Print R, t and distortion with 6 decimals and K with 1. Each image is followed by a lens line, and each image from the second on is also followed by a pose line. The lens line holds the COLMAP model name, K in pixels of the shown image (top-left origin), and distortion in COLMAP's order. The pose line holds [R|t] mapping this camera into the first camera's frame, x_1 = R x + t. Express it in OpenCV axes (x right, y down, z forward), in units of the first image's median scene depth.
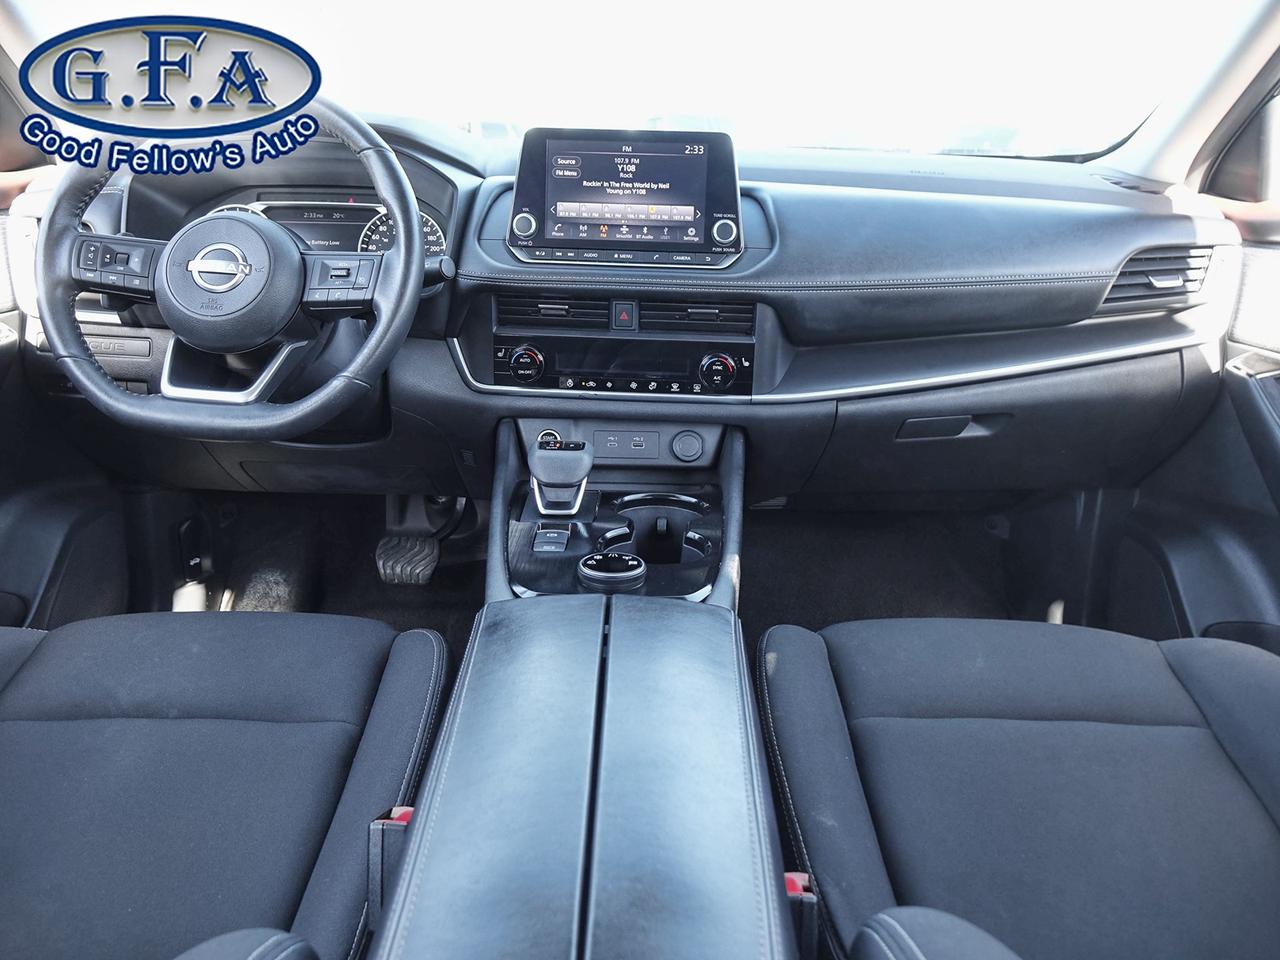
lens RADIAL K [[981.8, 0, 640.0], [0, 981.8, 480.0], [0, 0, 1]] dist [-0.002608, -0.000031]
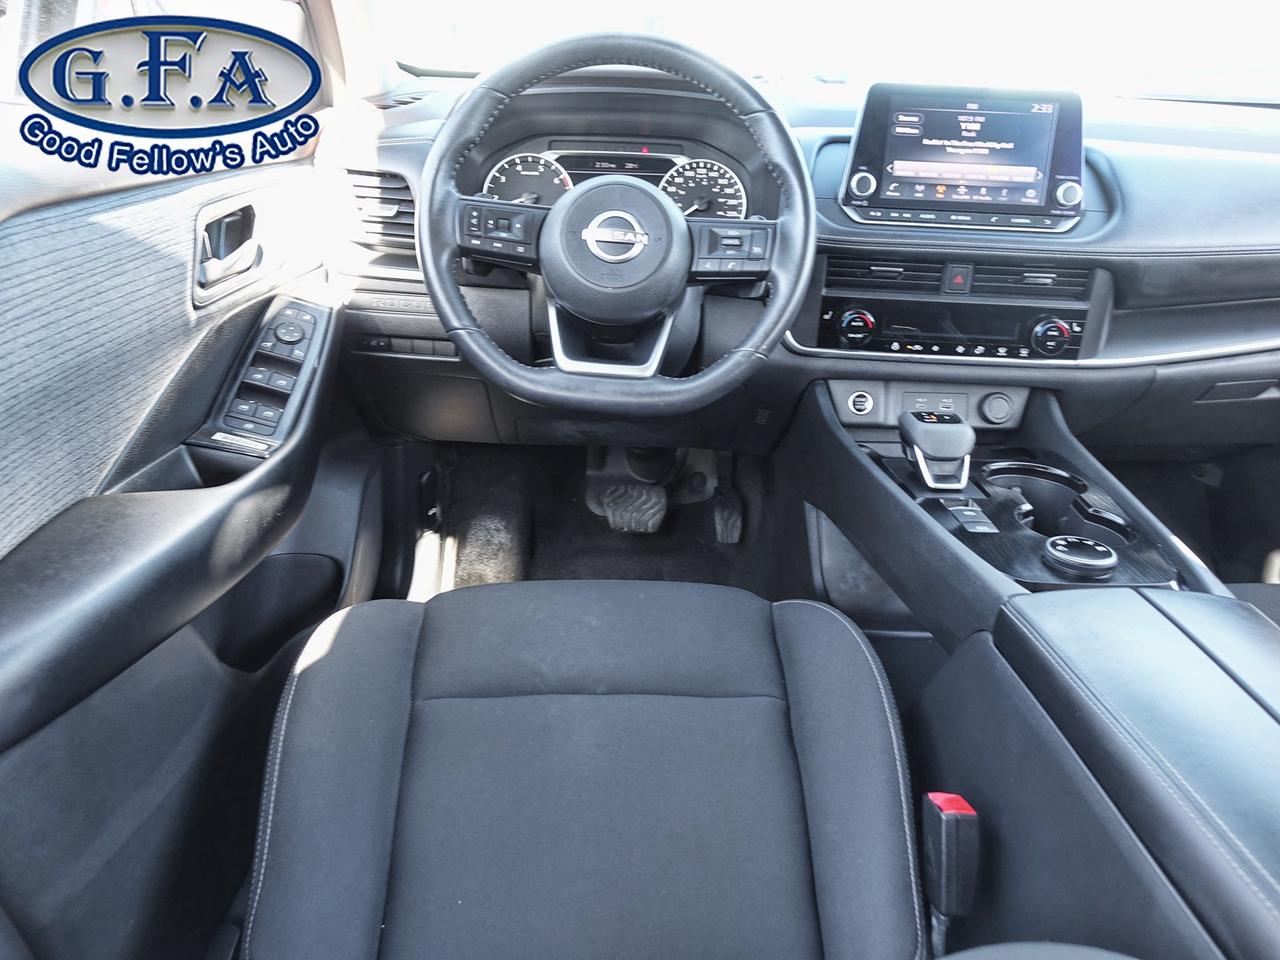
lens RADIAL K [[981.8, 0, 640.0], [0, 981.8, 480.0], [0, 0, 1]] dist [-0.002608, -0.000031]
pose [[0.999448, 0.000228, 0.033209, -0.370721], [-0.003325, 0.995638, 0.093241, -0.056983], [-0.033043, -0.093300, 0.995090, 0.006852]]
